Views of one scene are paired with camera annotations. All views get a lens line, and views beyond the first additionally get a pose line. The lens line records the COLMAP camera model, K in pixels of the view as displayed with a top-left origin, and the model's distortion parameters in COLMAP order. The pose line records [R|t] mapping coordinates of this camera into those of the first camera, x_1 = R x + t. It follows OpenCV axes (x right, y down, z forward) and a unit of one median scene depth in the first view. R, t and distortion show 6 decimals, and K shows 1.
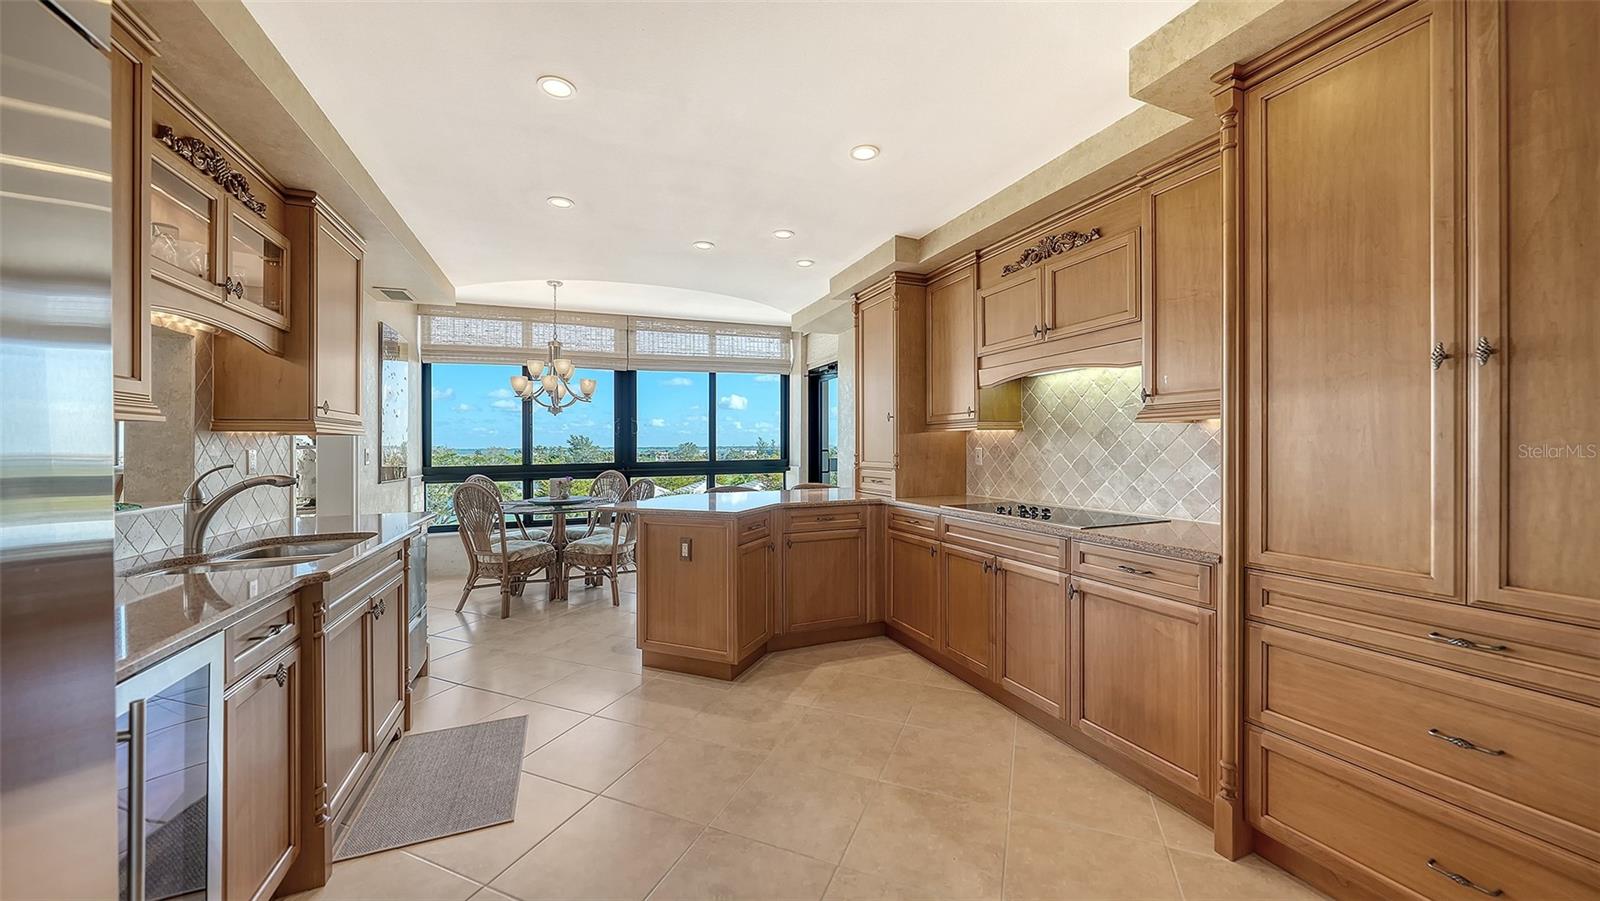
lens RADIAL K [[553.0, 0, 799.6], [0, 553.0, 443.7], [0, 0, 1]] dist [-0.028519, 0.007187]
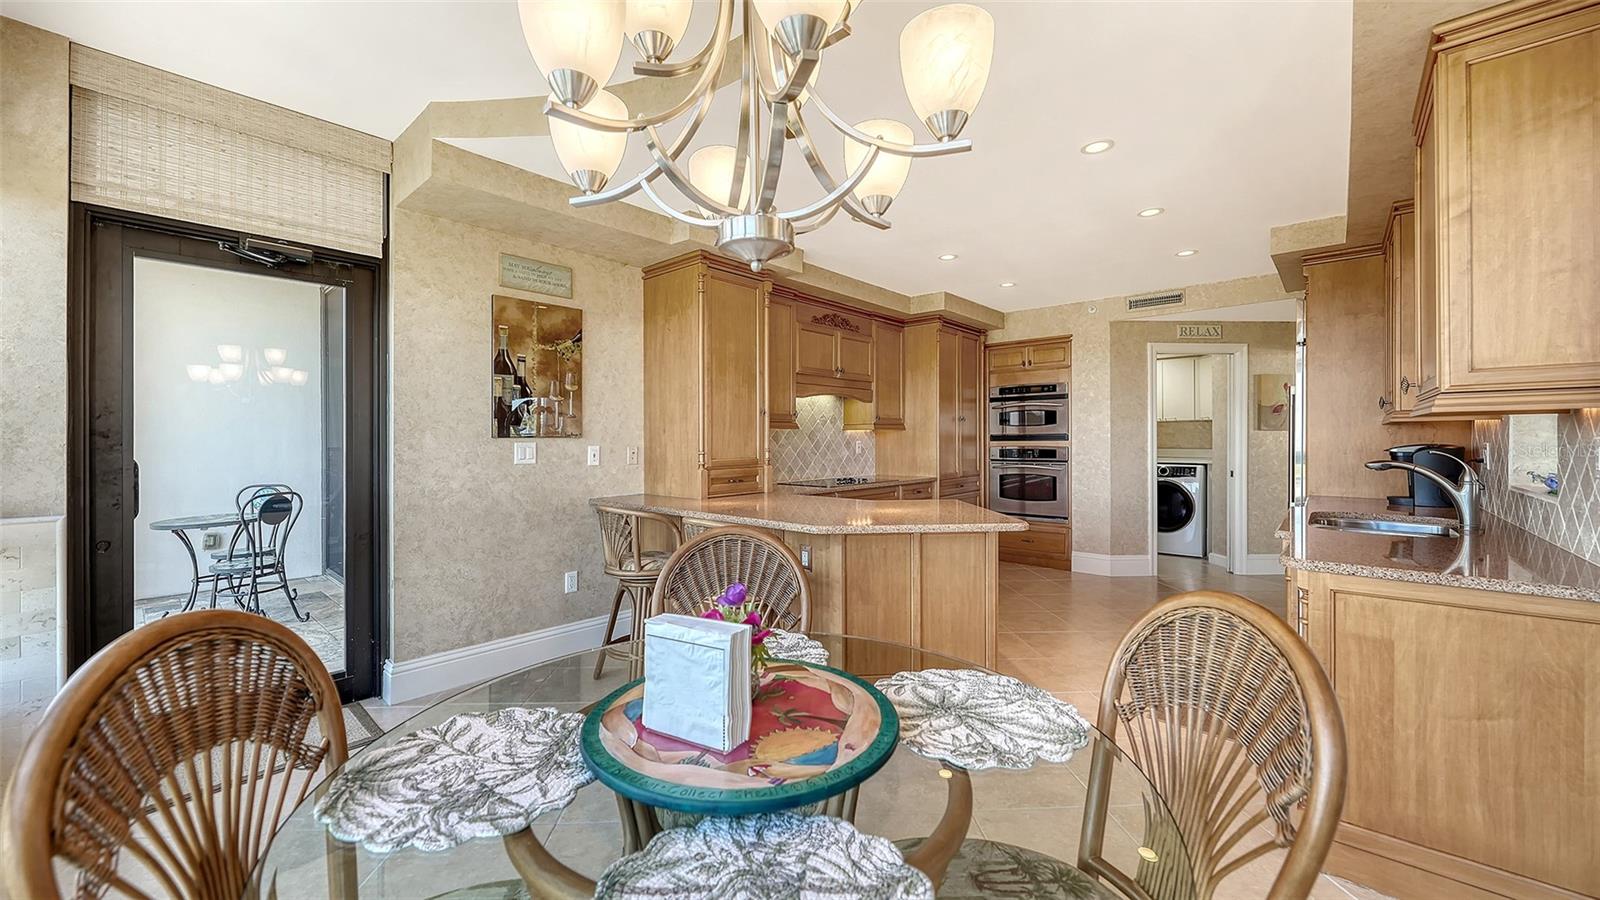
lens RADIAL K [[604.0, 0, 788.3], [0, 604.0, 444.9], [0, 0, 1]] dist [0.000067, -0.000041]
pose [[-0.423480, -0.001604, 0.905904, -0.891880], [0.007628, 0.999957, 0.005336, 0.003716], [-0.905873, 0.009170, -0.423450, 1.507636]]
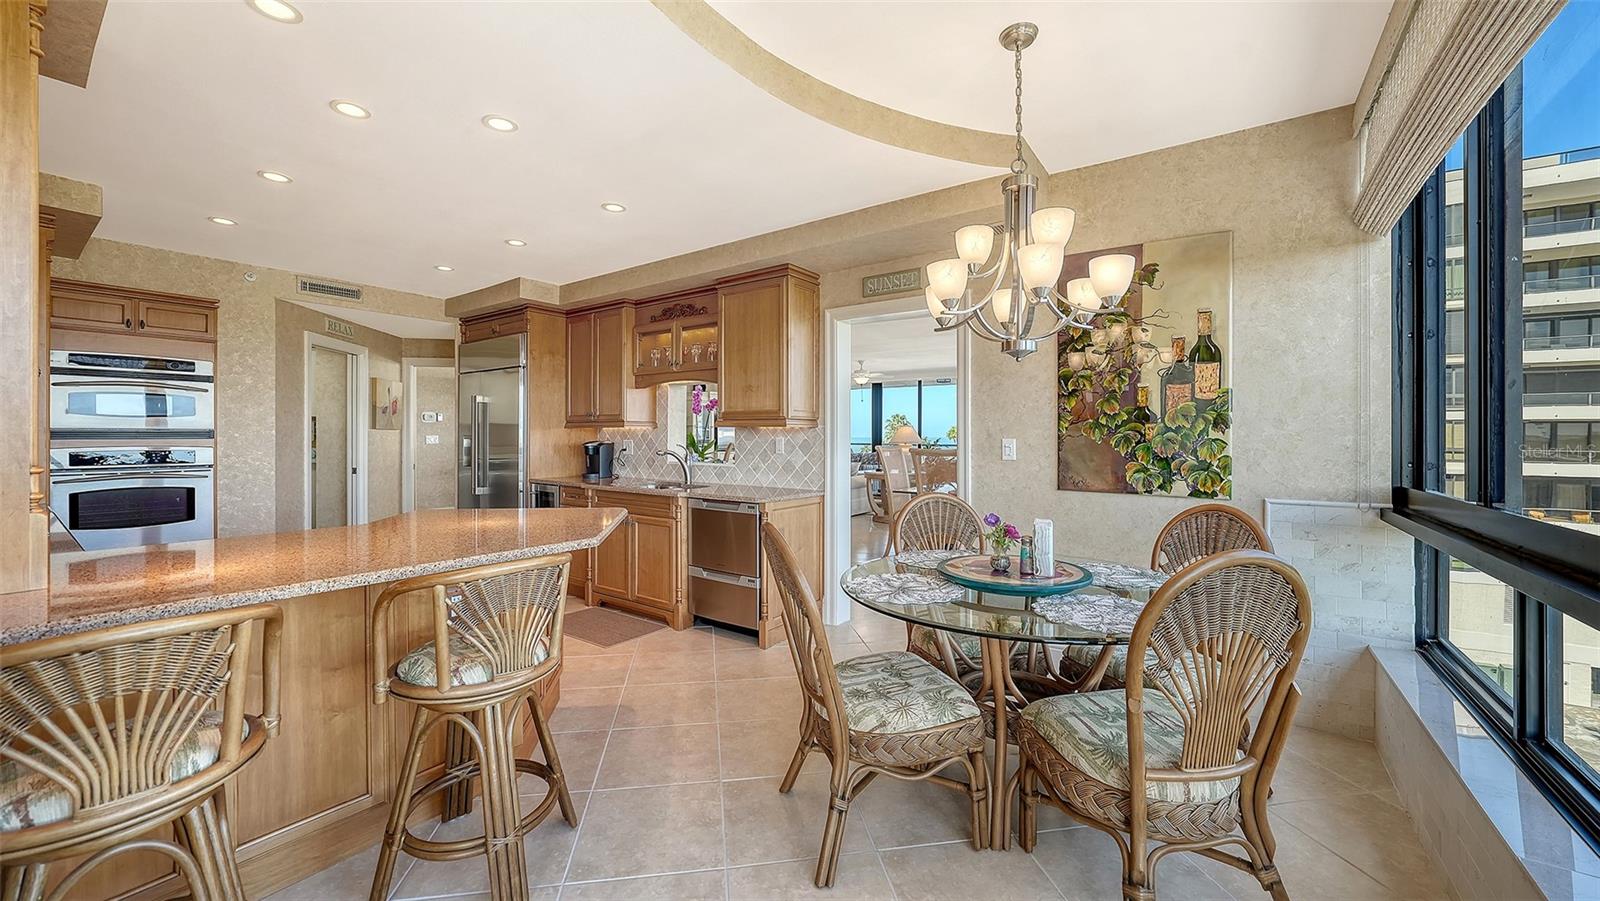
lens RADIAL K [[589.9, 0, 798.5], [0, 589.9, 442.9], [0, 0, 1]] dist [-0.014845, 0.000127]
pose [[-0.852621, 0.008267, -0.522464, -0.125027], [0.002478, 0.999928, 0.011778, 0.004677], [0.522524, 0.008748, -0.852580, 1.778824]]
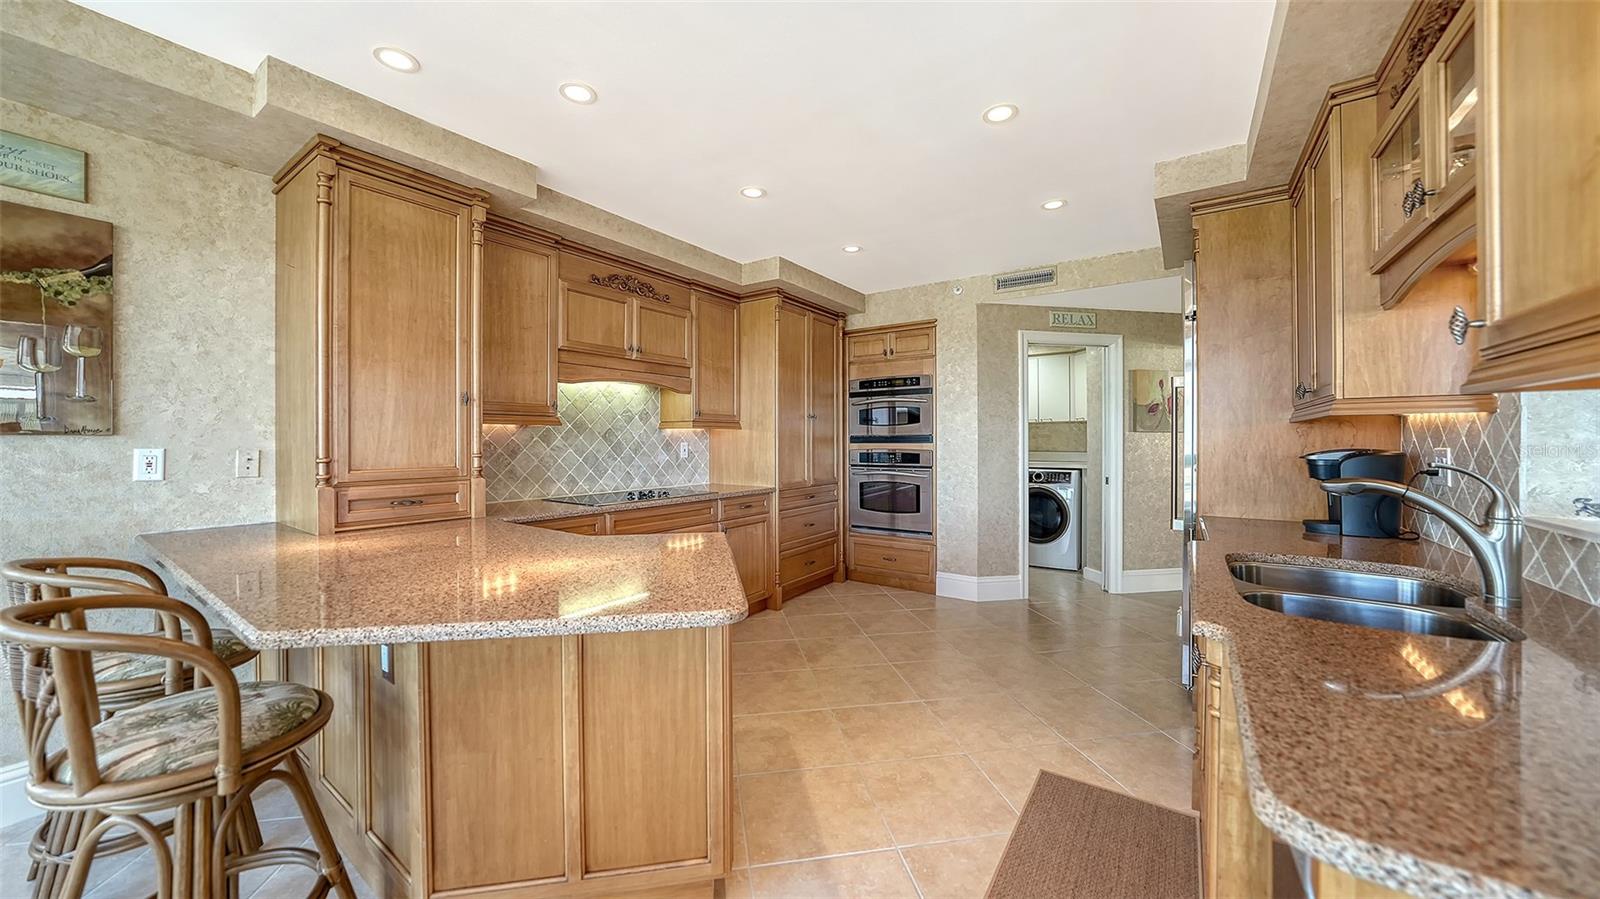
lens RADIAL K [[553.0, 0, 799.6], [0, 553.0, 442.7], [0, 0, 1]] dist [-0.028519, 0.007187]
pose [[-0.534700, 0.002204, 0.845039, -0.644441], [0.004356, 0.999991, 0.000148, 0.005039], [-0.845031, 0.003760, -0.534704, 1.068218]]
